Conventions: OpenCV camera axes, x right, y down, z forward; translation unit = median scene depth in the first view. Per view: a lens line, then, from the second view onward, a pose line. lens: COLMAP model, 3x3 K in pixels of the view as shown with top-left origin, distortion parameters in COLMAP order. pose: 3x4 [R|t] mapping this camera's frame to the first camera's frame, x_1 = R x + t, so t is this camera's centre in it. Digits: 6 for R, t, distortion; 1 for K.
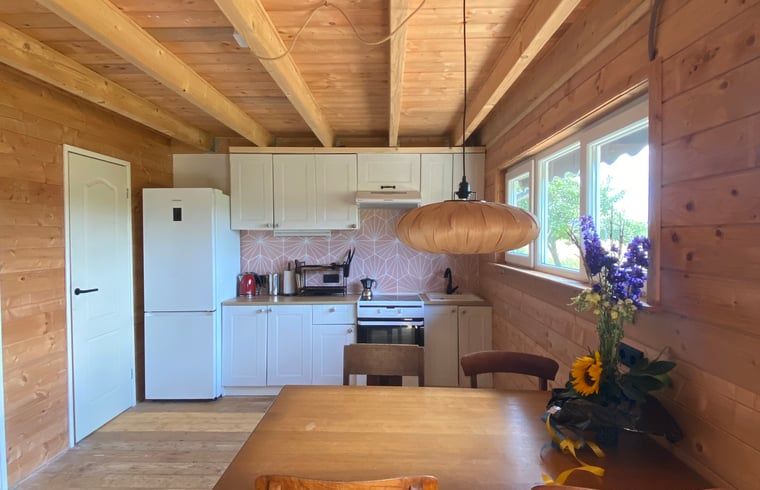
lens RADIAL K [[403.2, 0, 383.4], [0, 403.2, 244.6], [0, 0, 1]] dist [0.004284, -0.000258]
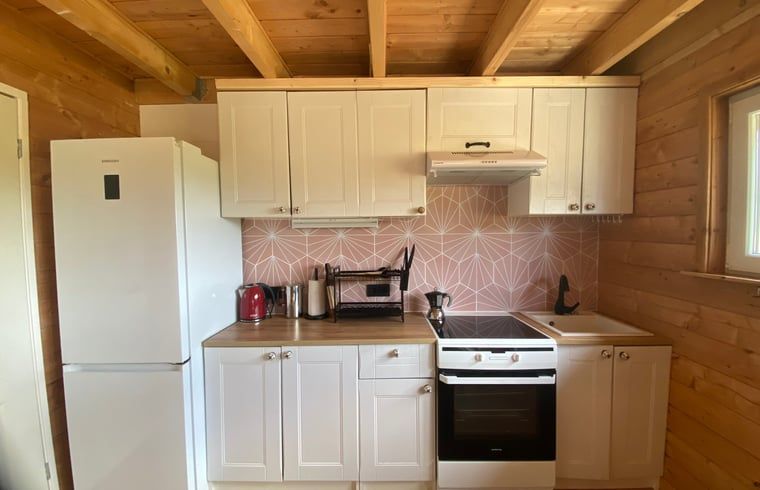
lens RADIAL K [[301.1, 0, 377.8], [0, 301.1, 248.1], [0, 0, 1]] dist [-0.017488, -0.000433]
pose [[0.999939, -0.006716, -0.008772, -0.136610], [0.007009, 0.999407, 0.033716, -0.003391], [0.008541, -0.033775, 0.999393, 0.544143]]
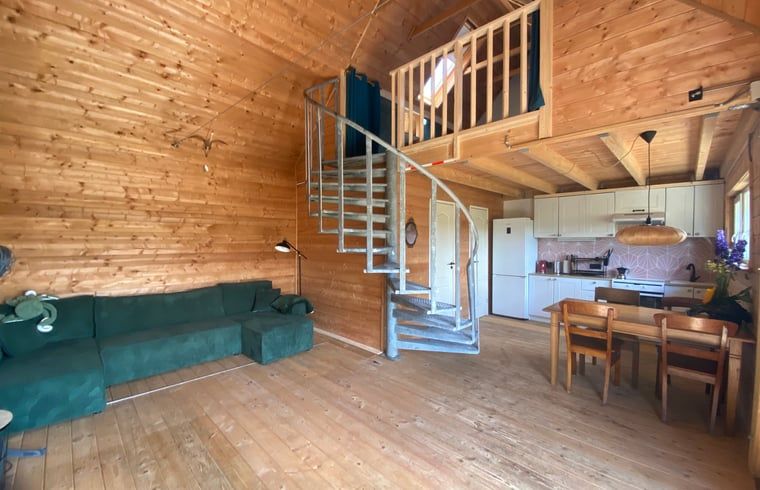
lens RADIAL K [[301.1, 0, 374.0], [0, 301.1, 246.5], [0, 0, 1]] dist [-0.017488, -0.000433]
pose [[0.698034, 0.017447, -0.715852, 0.124686], [-0.022543, 0.999743, 0.002383, 0.020620], [0.715710, 0.014474, 0.698248, -0.575620]]
